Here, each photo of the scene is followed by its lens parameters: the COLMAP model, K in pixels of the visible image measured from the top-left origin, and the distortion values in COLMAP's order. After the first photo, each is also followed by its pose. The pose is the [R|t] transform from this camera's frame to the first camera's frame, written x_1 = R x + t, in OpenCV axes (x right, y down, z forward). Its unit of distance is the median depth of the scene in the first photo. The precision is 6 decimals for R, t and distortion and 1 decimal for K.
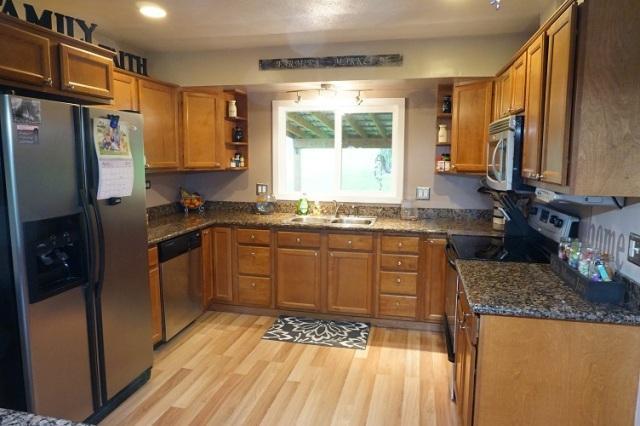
lens RADIAL K [[428.0, 0, 319.7], [0, 428.0, 213.4], [0, 0, 1]] dist [-0.033342, 0.004460]
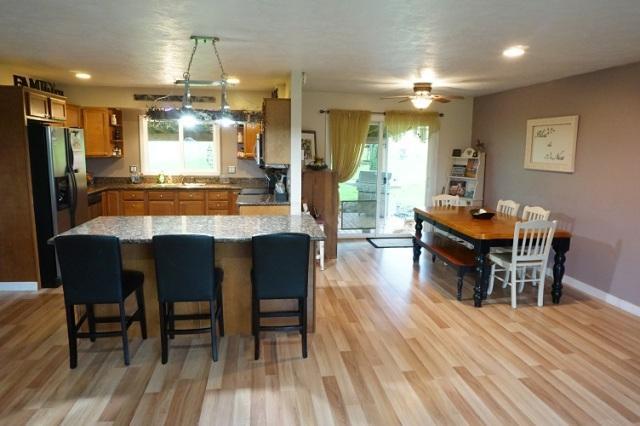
lens RADIAL K [[428.0, 0, 321.3], [0, 428.0, 214.3], [0, 0, 1]] dist [-0.033342, 0.004460]
pose [[0.931267, -0.048043, 0.361155, -0.068590], [0.037982, 0.998668, 0.034908, 0.094527], [-0.362352, -0.018791, 0.931852, -0.839382]]
